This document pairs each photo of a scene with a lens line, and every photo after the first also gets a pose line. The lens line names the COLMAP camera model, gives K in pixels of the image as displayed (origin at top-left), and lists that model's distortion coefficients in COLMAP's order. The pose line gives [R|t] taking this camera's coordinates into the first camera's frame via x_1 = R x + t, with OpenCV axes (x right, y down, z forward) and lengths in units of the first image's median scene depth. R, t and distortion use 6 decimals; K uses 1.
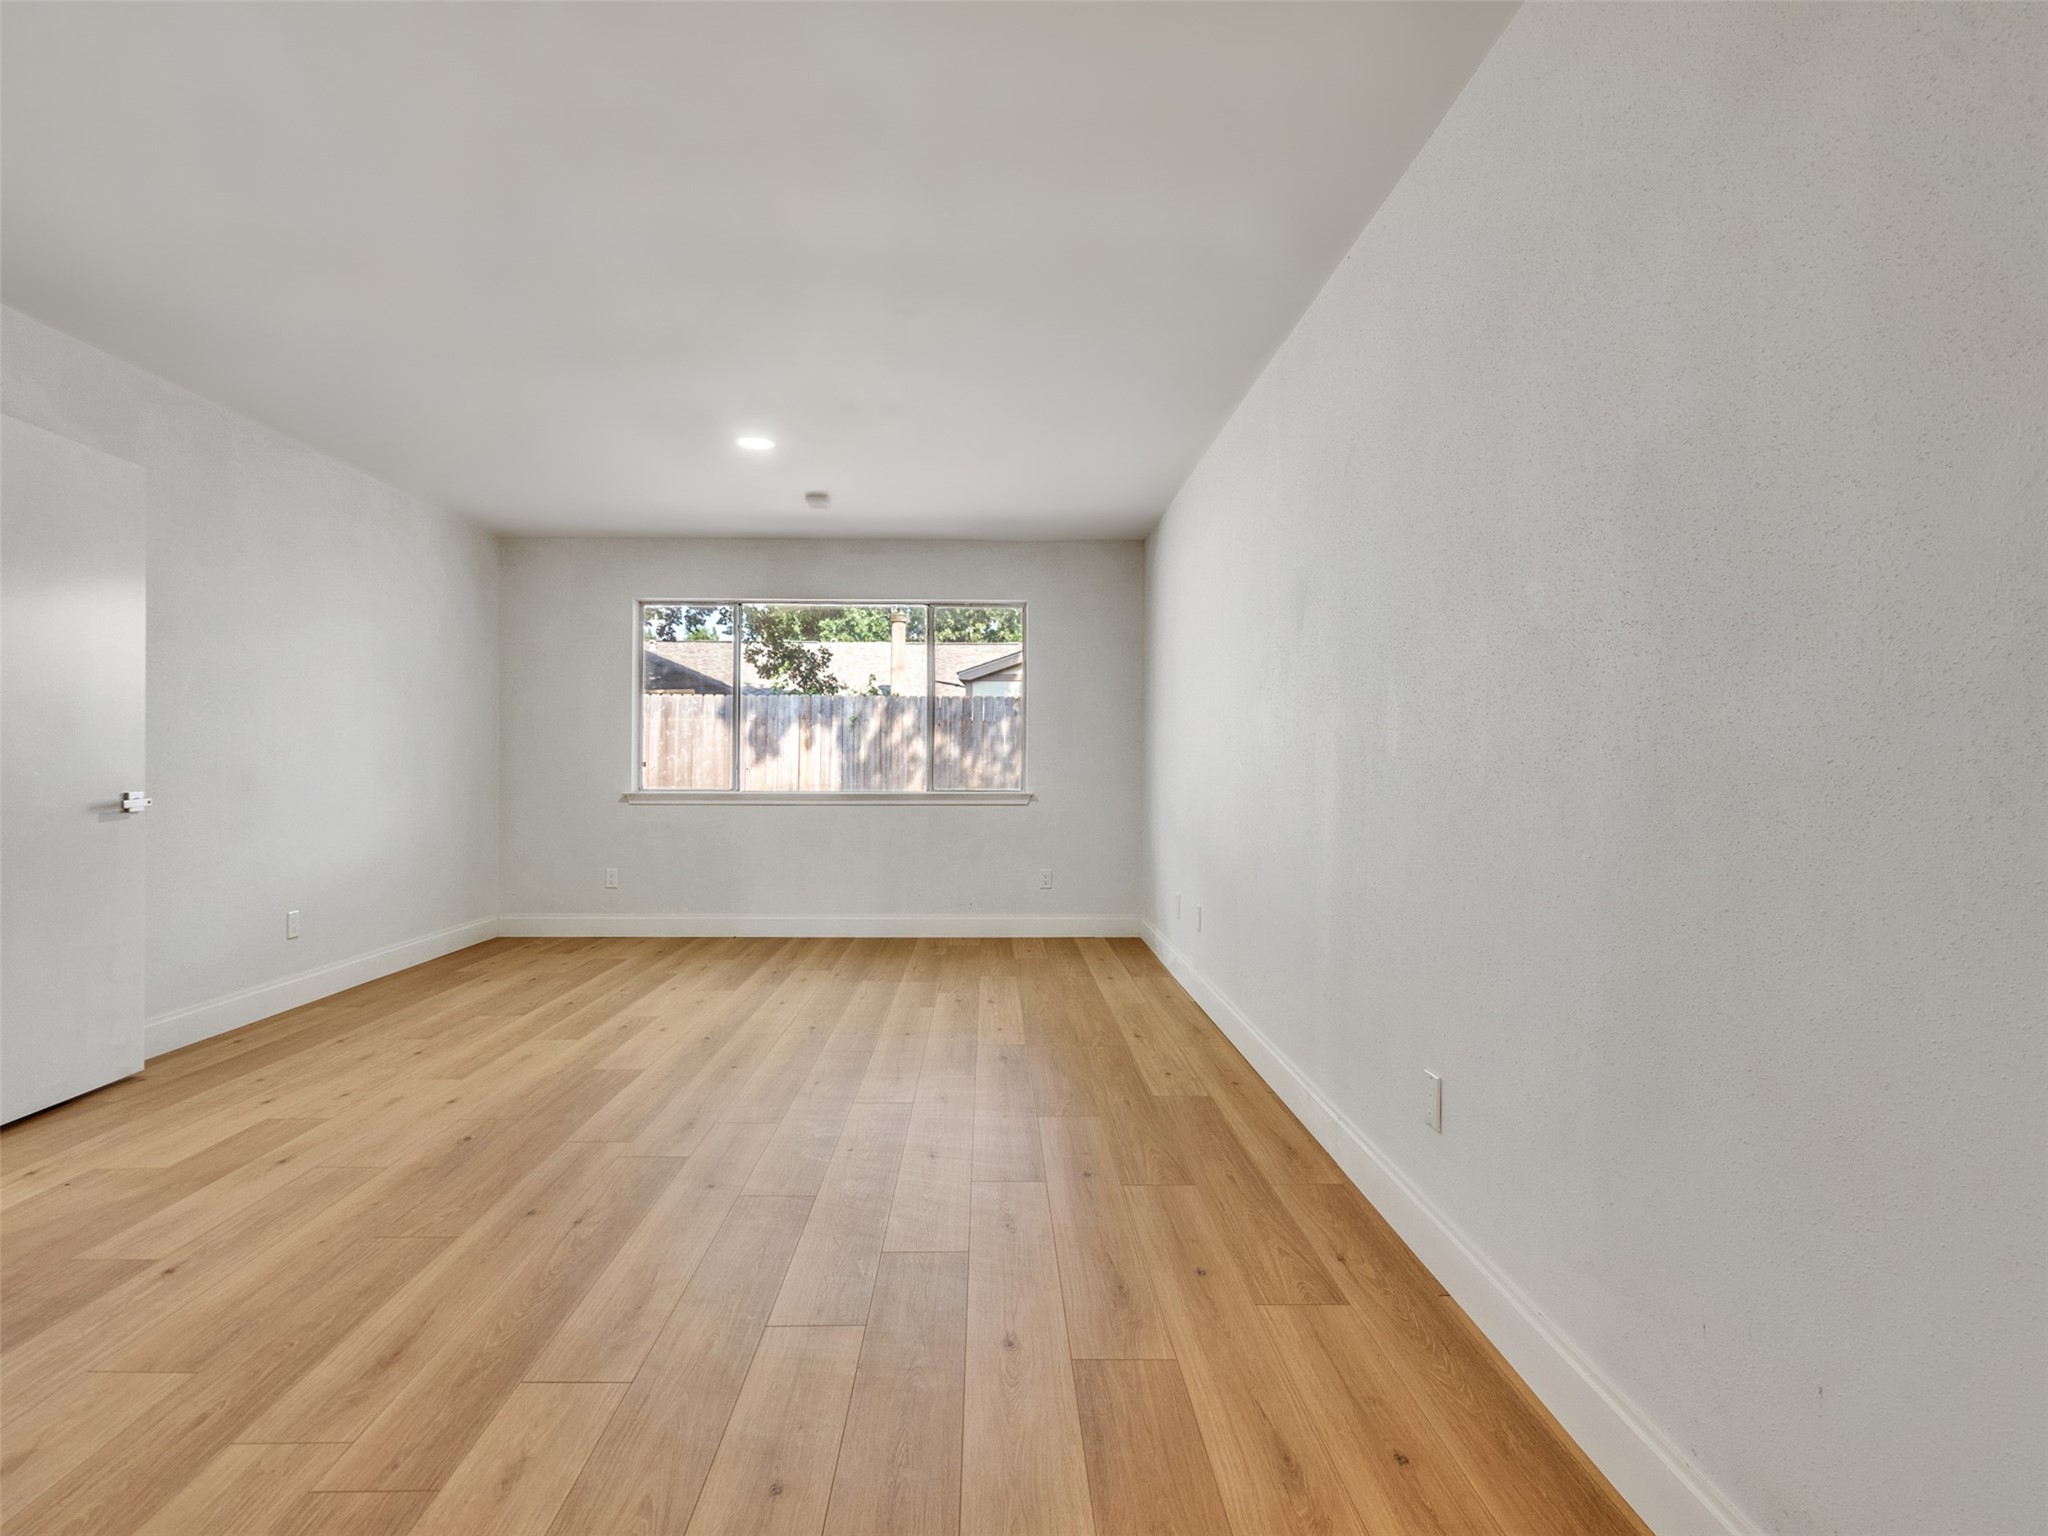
lens RADIAL K [[1064.9, 0, 1024.0], [0, 1064.9, 768.0], [0, 0, 1]] dist [0.002638, 0.000521]
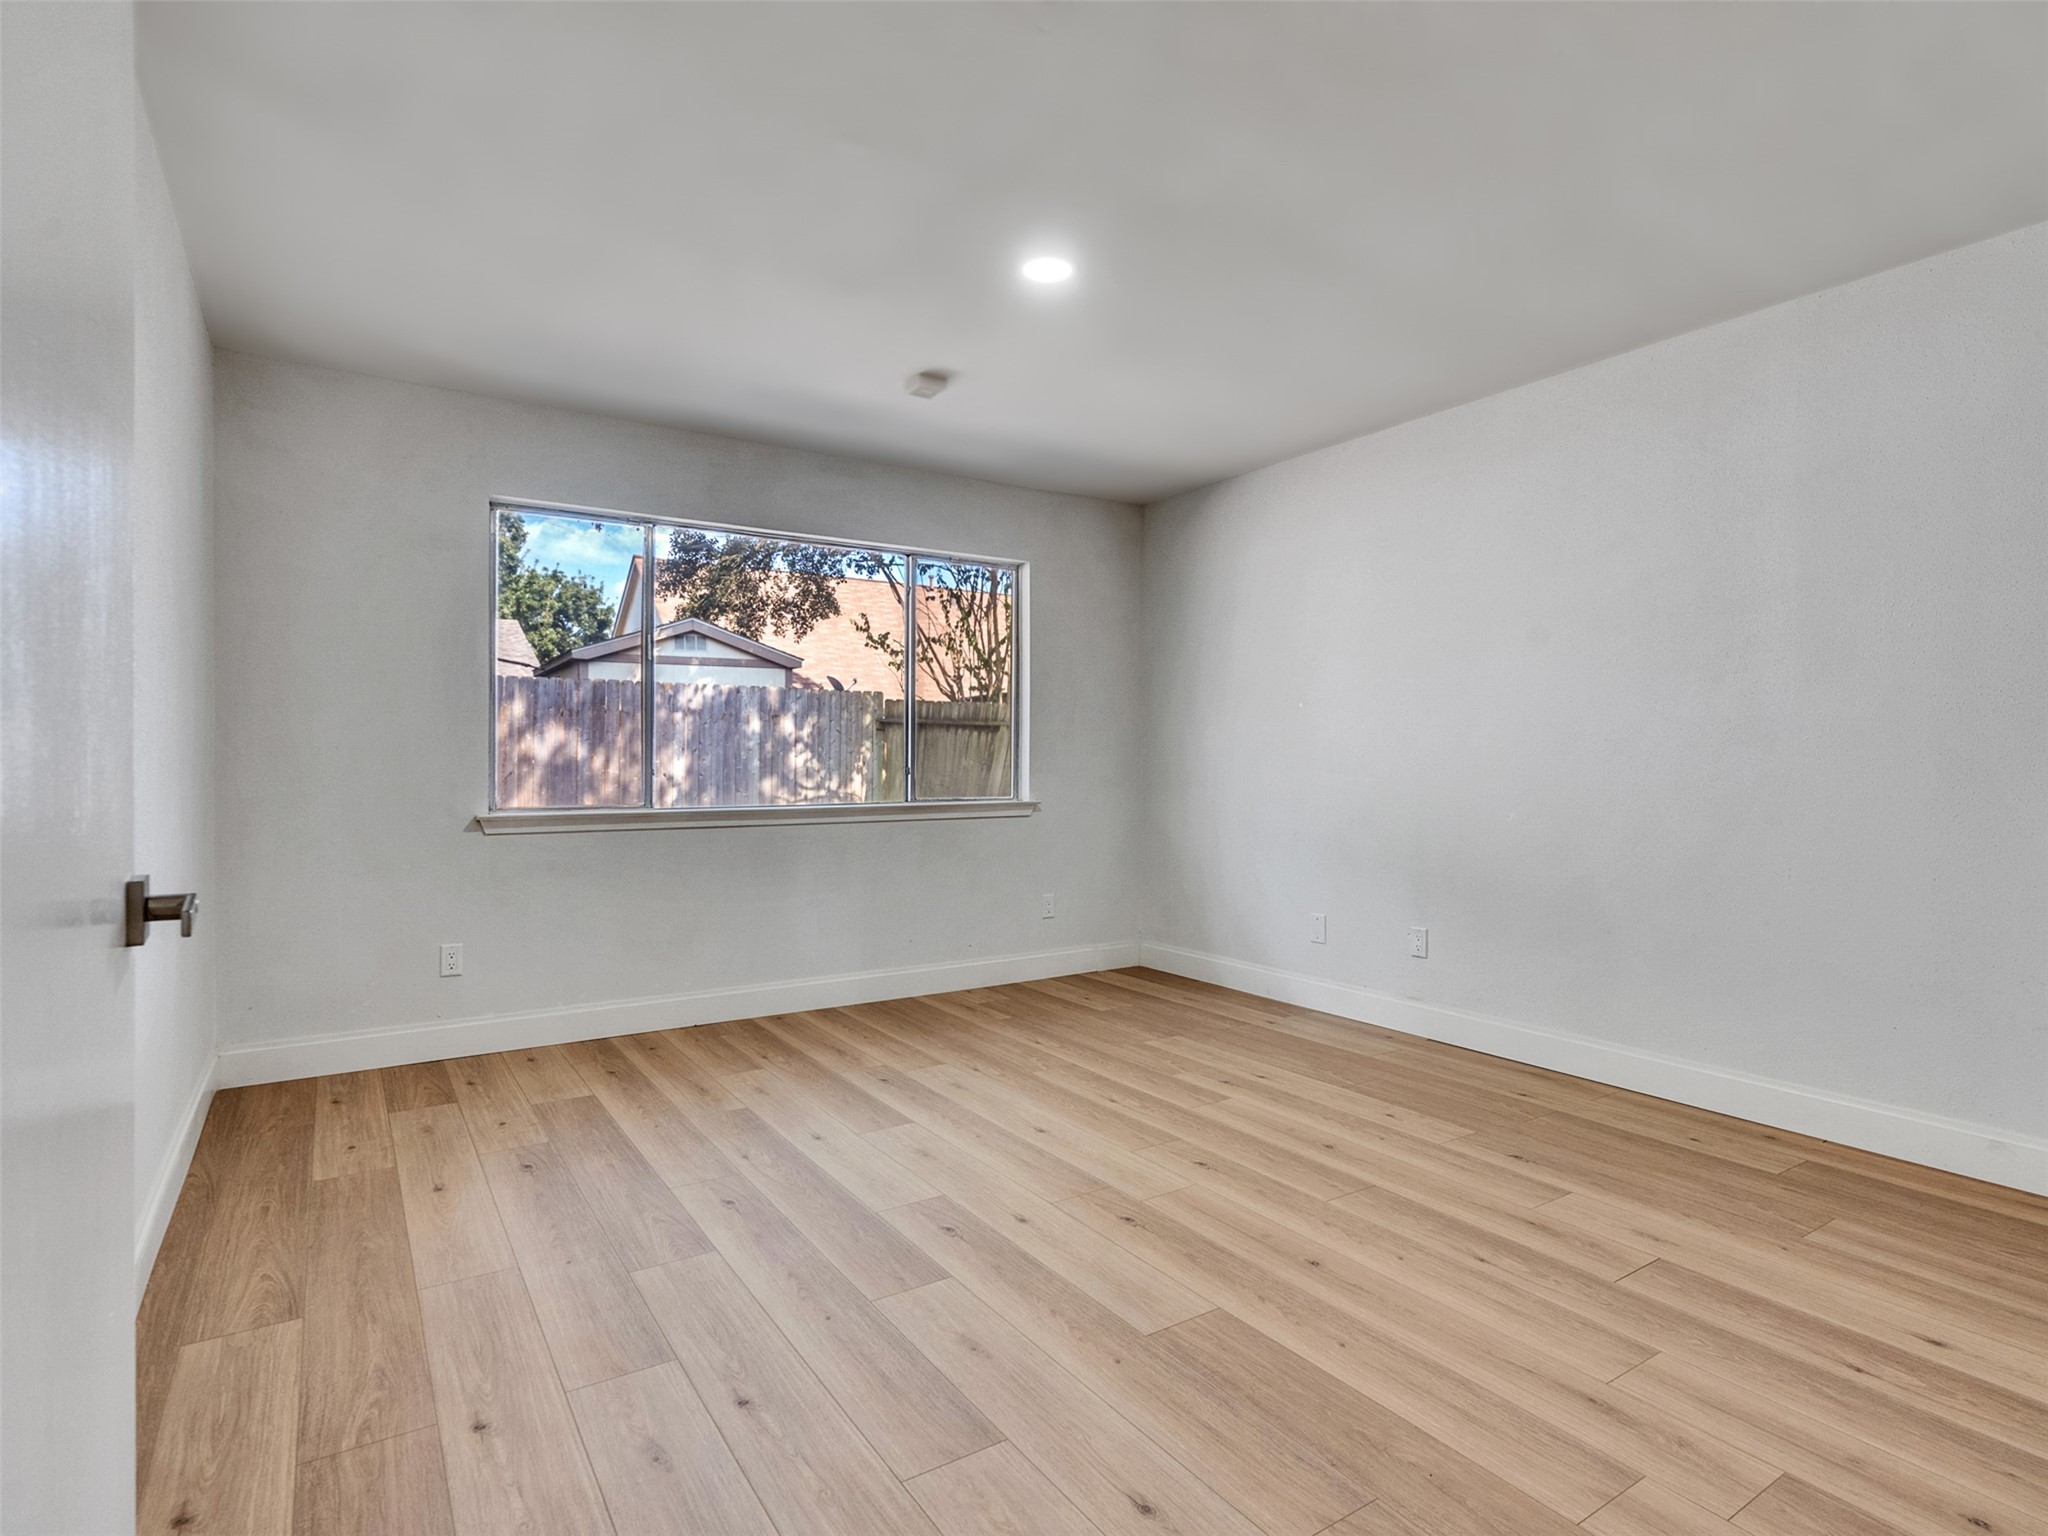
lens RADIAL K [[1049.1, 0, 1024.0], [0, 1049.1, 768.0], [0, 0, 1]] dist [-0.001618, -0.000333]
pose [[0.853432, -0.006468, 0.521165, -0.636957], [0.006151, 0.999978, 0.002337, -0.005105], [-0.521169, 0.001211, 0.853453, 0.504520]]
